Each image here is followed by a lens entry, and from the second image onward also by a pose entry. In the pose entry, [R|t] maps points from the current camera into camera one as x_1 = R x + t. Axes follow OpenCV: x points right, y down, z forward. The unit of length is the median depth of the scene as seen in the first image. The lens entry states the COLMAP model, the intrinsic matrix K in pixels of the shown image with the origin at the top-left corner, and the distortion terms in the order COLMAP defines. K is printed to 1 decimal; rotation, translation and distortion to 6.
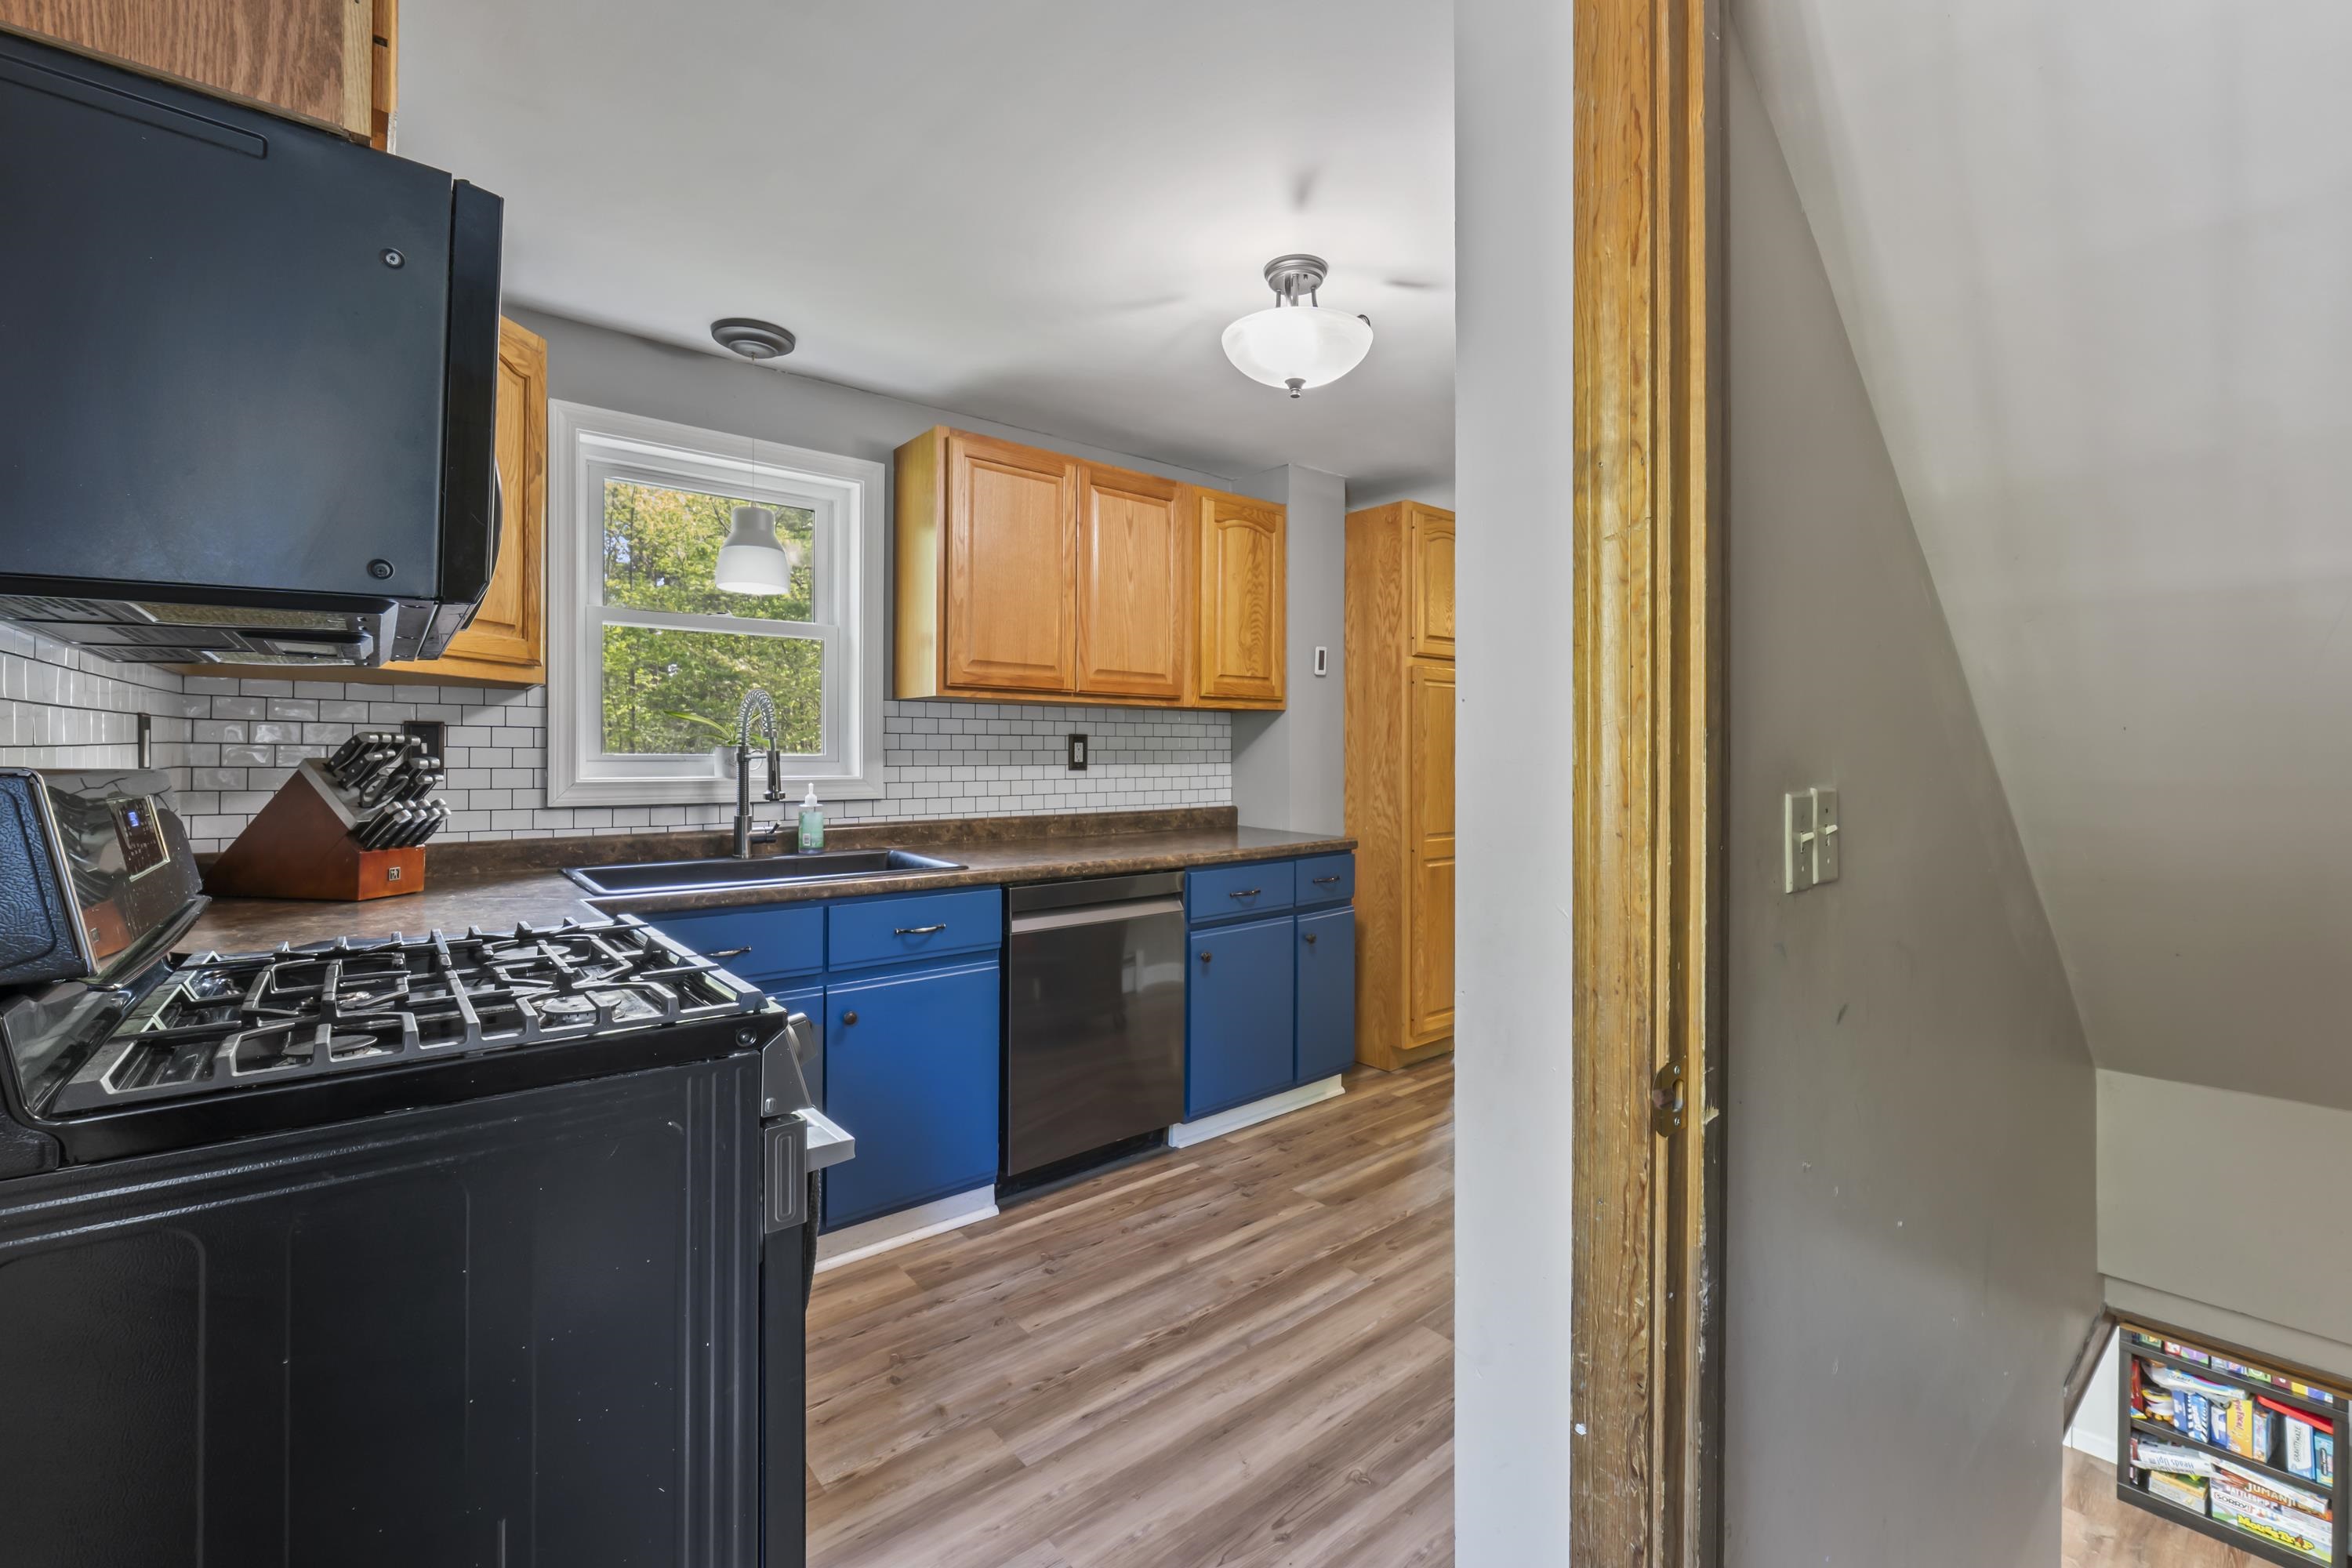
lens RADIAL K [[991.3, 0, 1192.0], [0, 991.3, 762.0], [0, 0, 1]] dist [-0.009659, 0.000741]
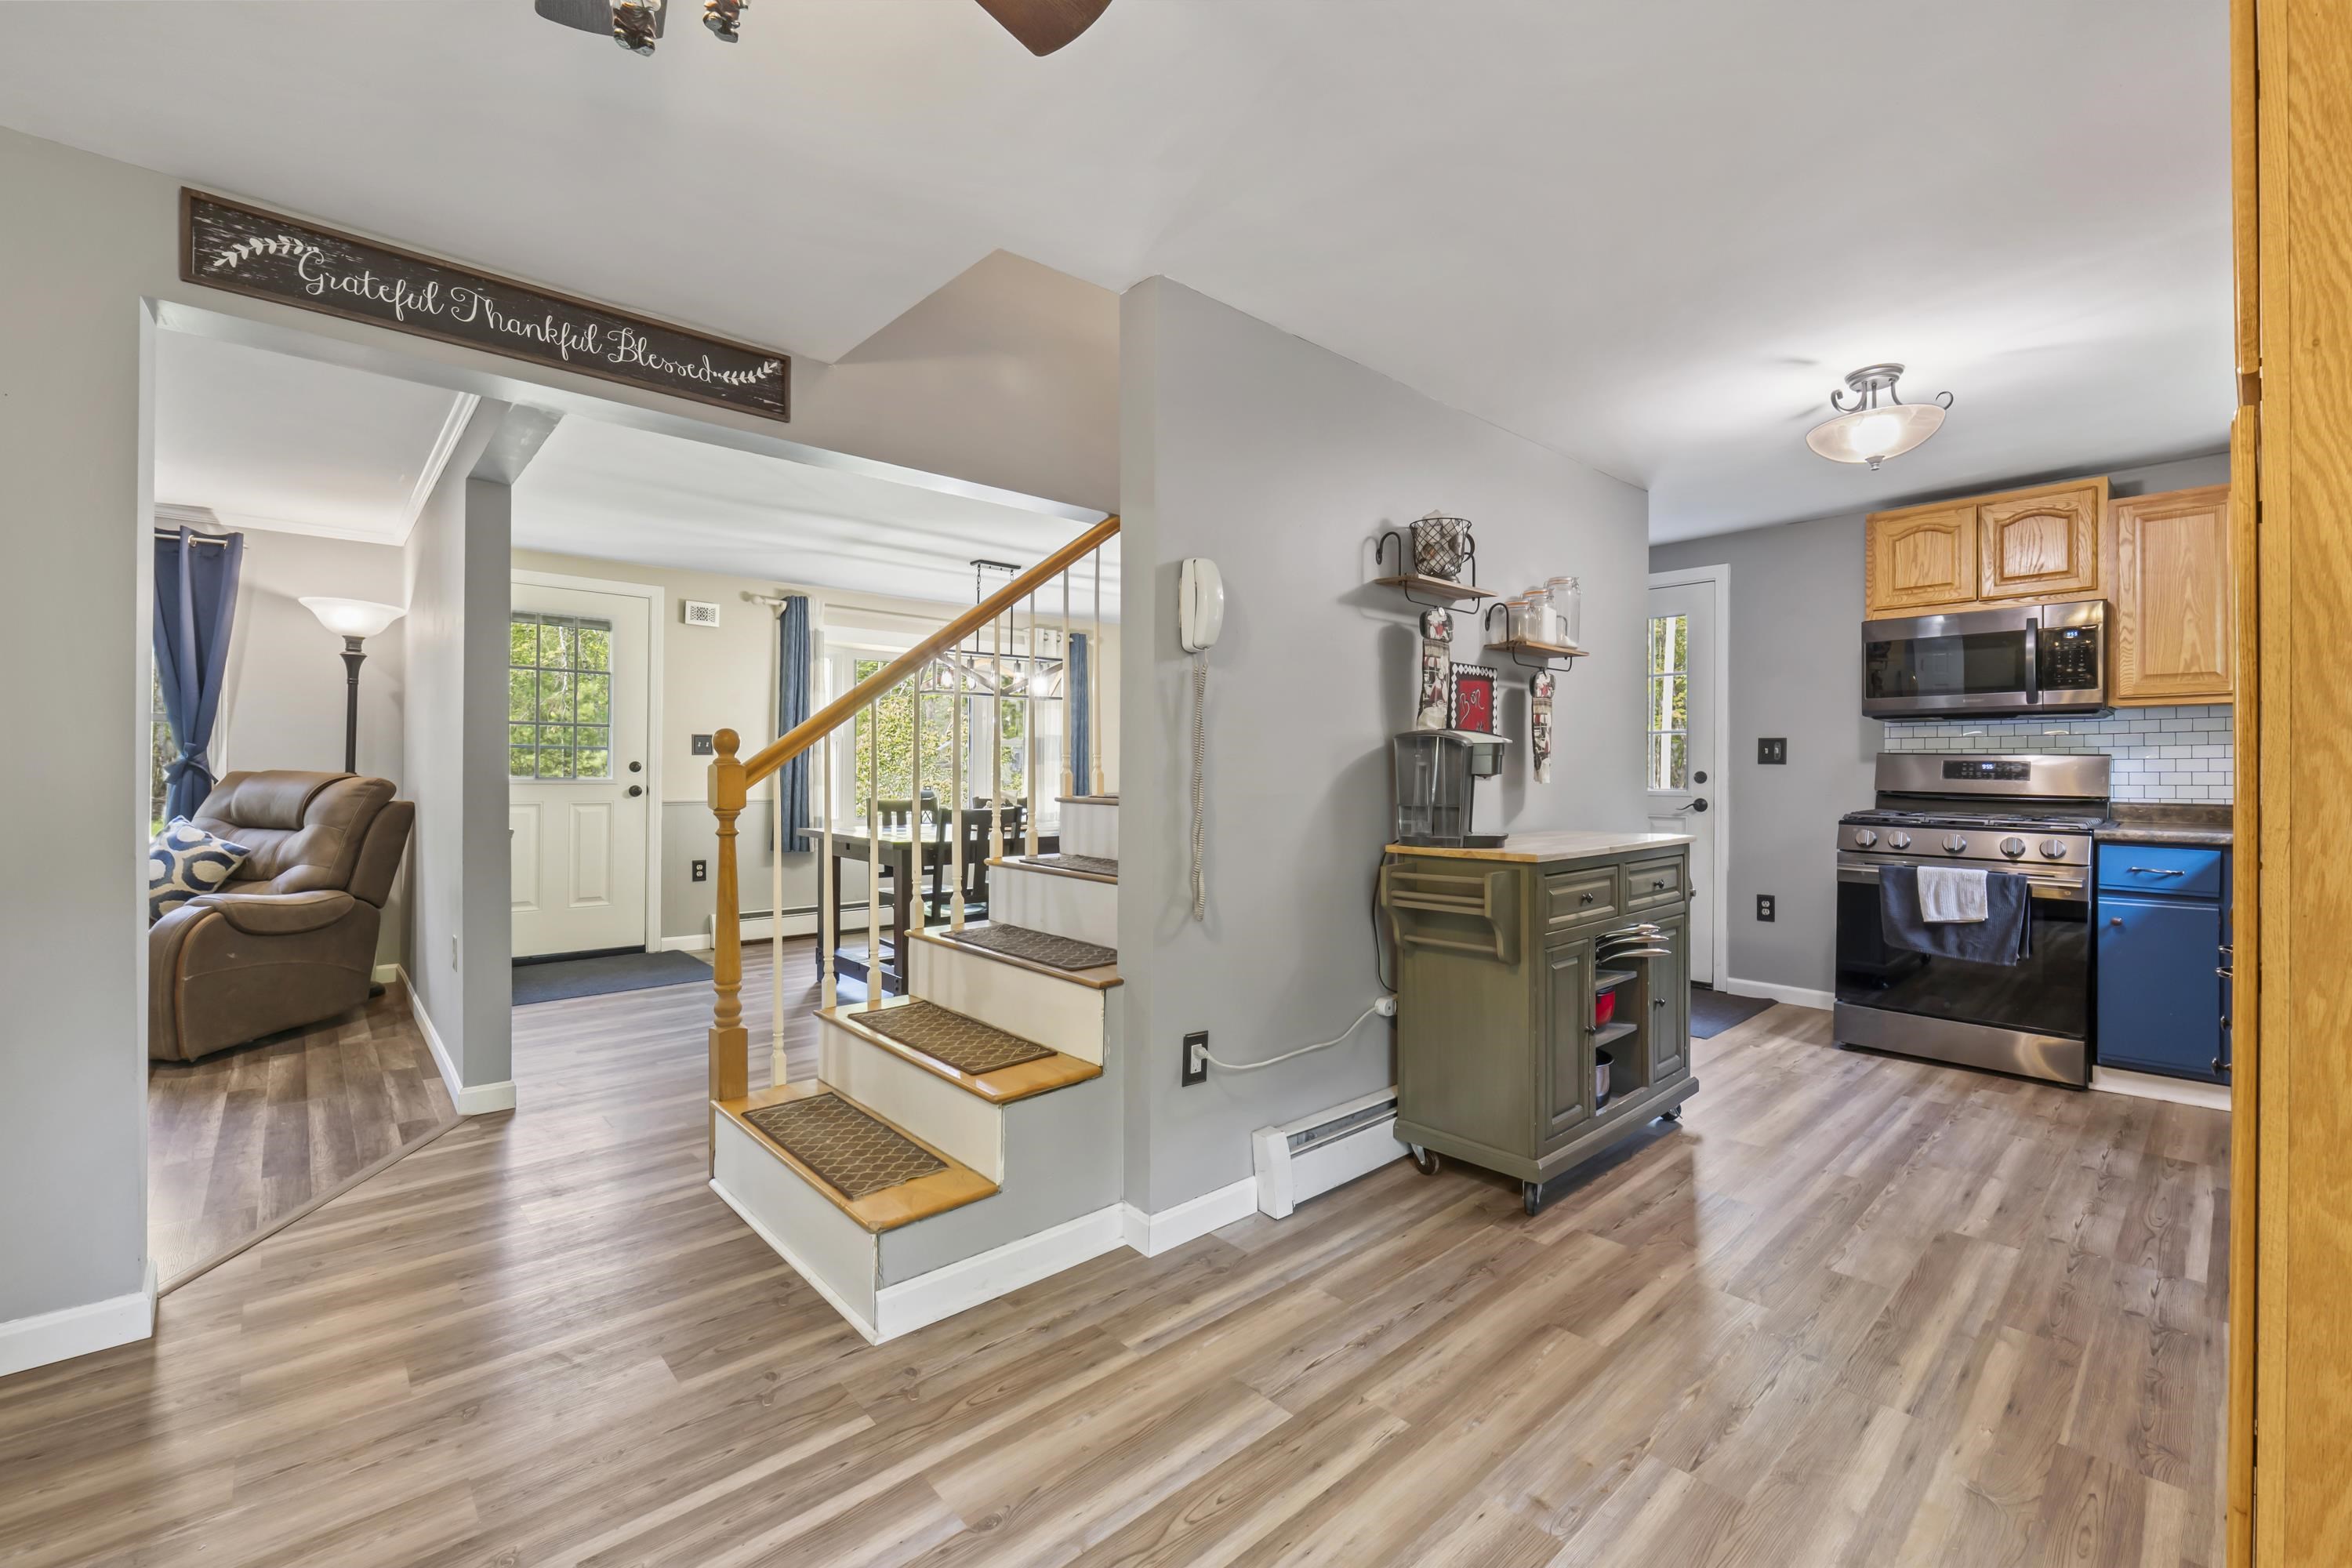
lens RADIAL K [[991.3, 0, 1185.0], [0, 991.3, 764.2], [0, 0, 1]] dist [-0.009659, 0.000741]
pose [[-0.999223, -0.000036, -0.039414, 0.781513], [-0.000213, 0.999990, 0.004490, 0.010421], [0.039414, 0.004495, -0.999213, 1.666905]]
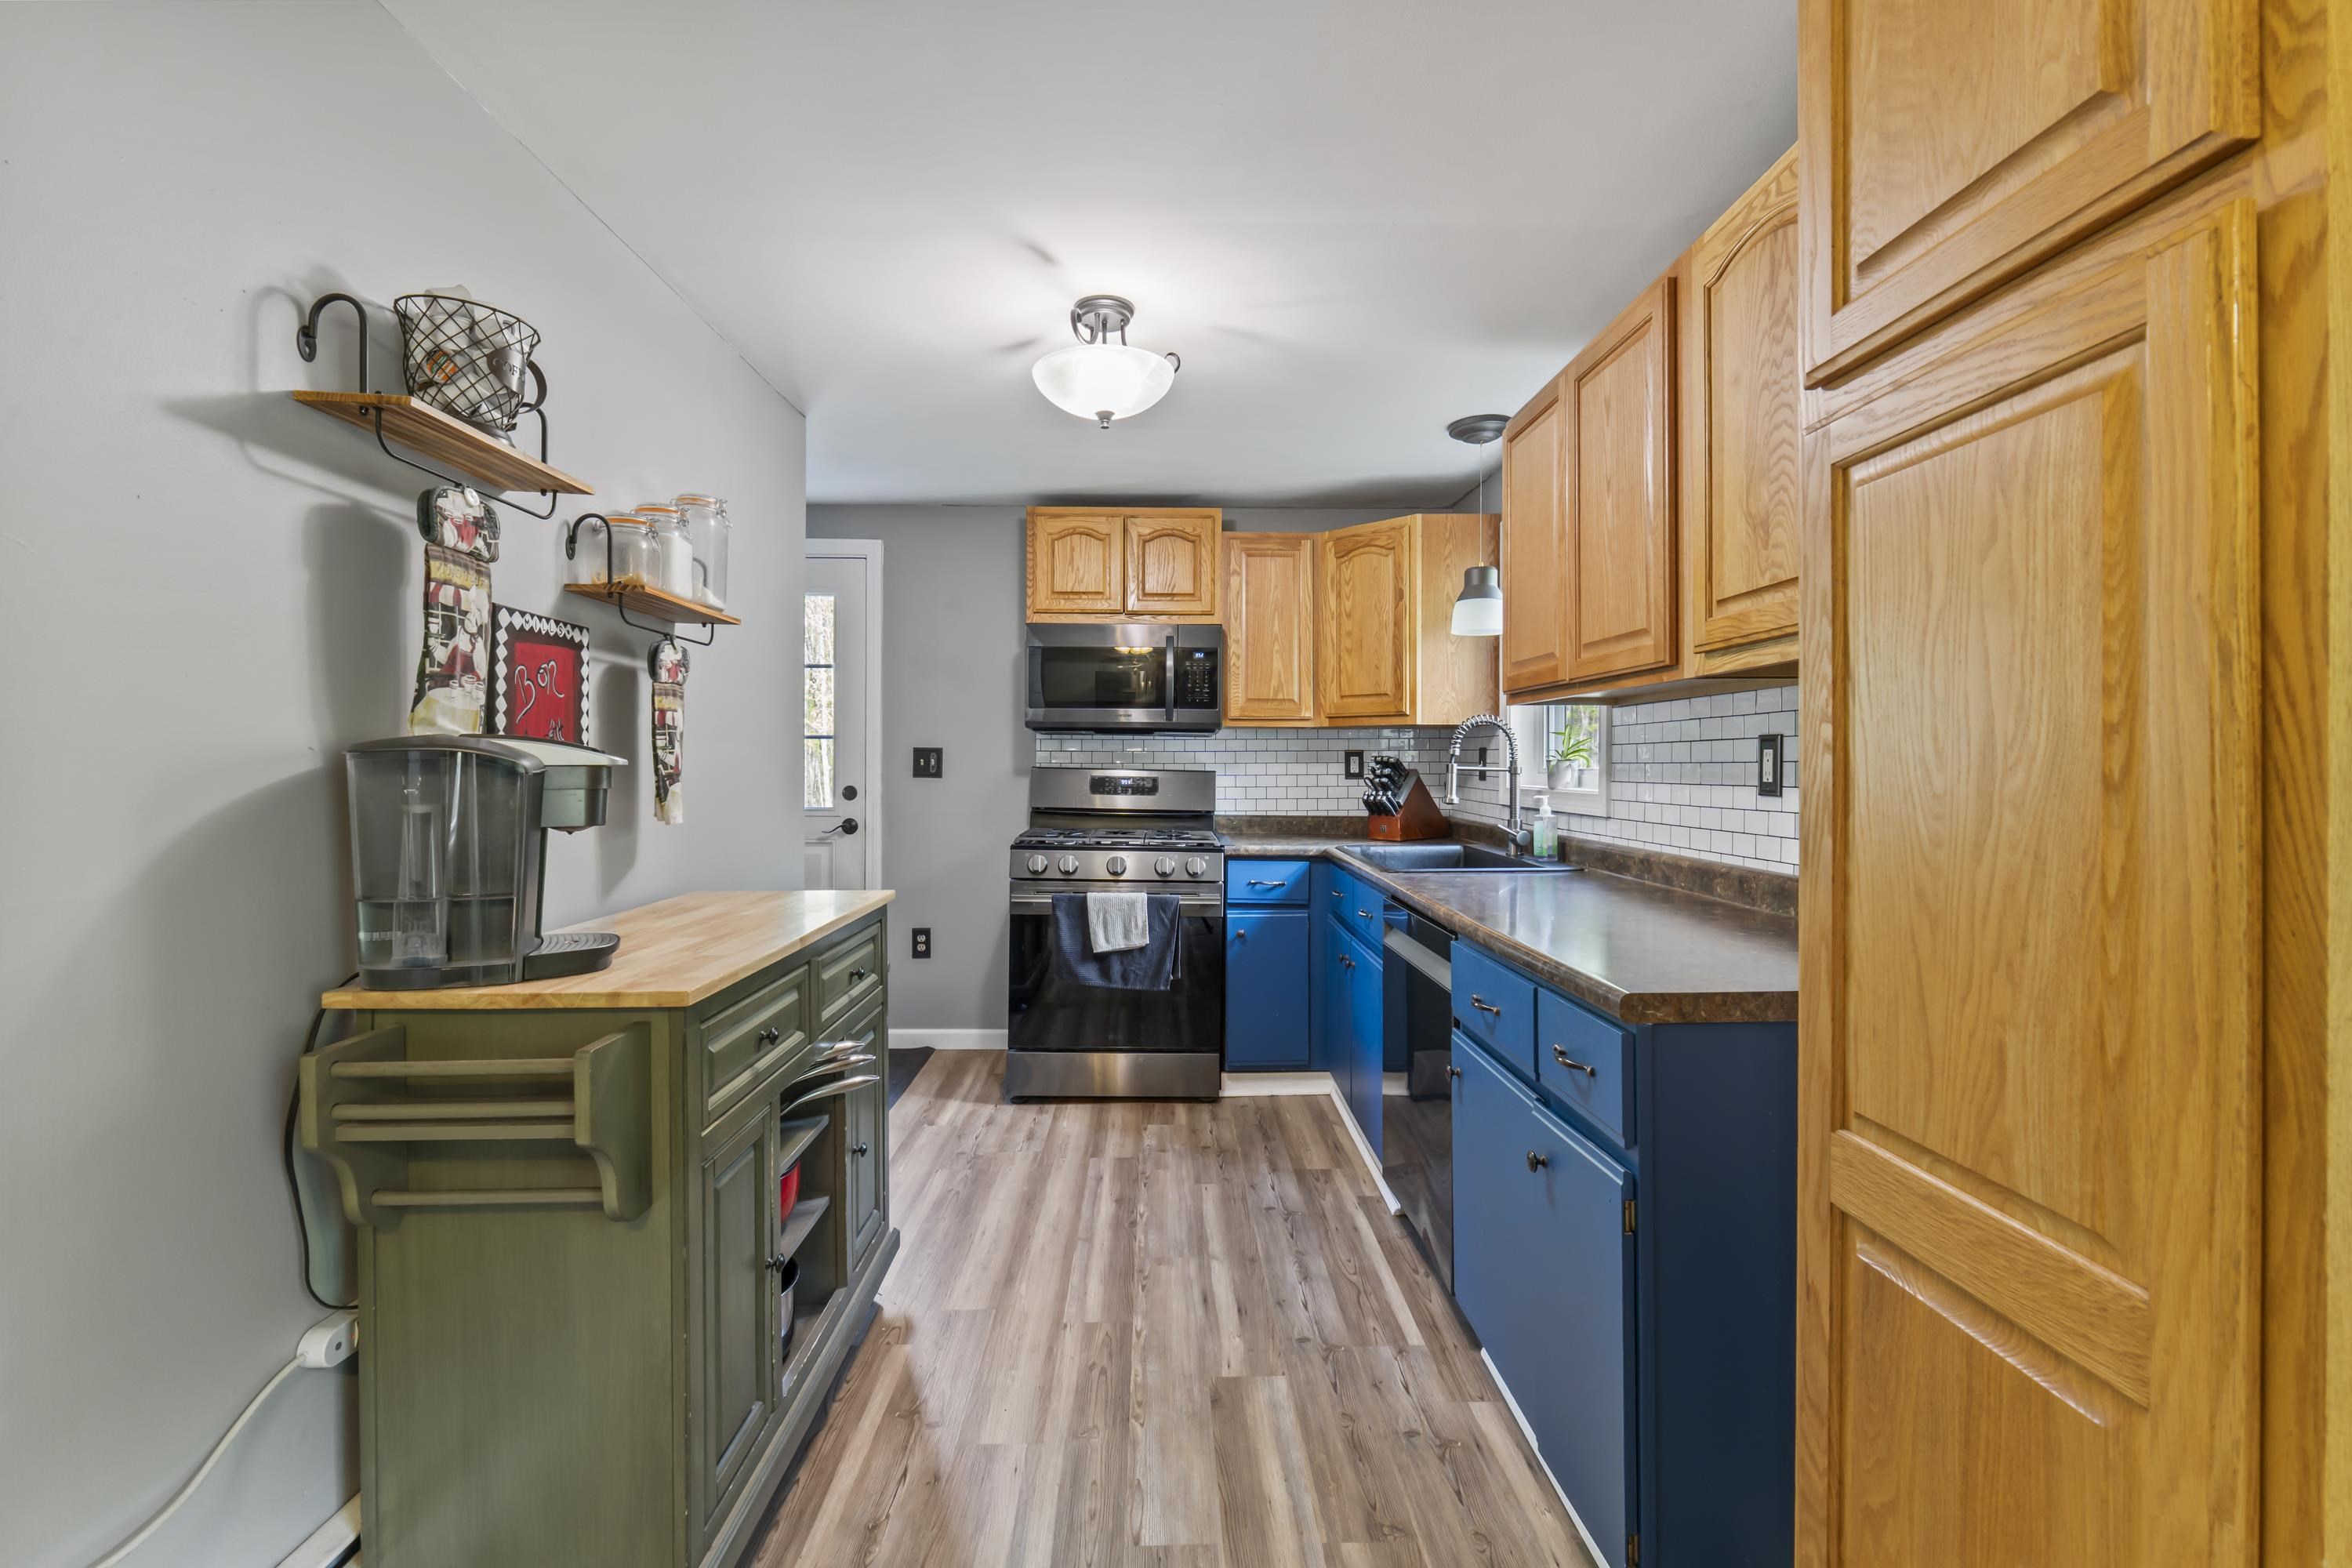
lens RADIAL K [[991.3, 0, 1160.2], [0, 991.3, 779.7], [0, 0, 1]] dist [-0.009659, 0.000741]
pose [[-0.636908, 0.008456, -0.770893, 0.646442], [-0.010627, 0.999749, 0.019746, -0.010786], [0.770866, 0.020768, -0.636658, 1.263153]]
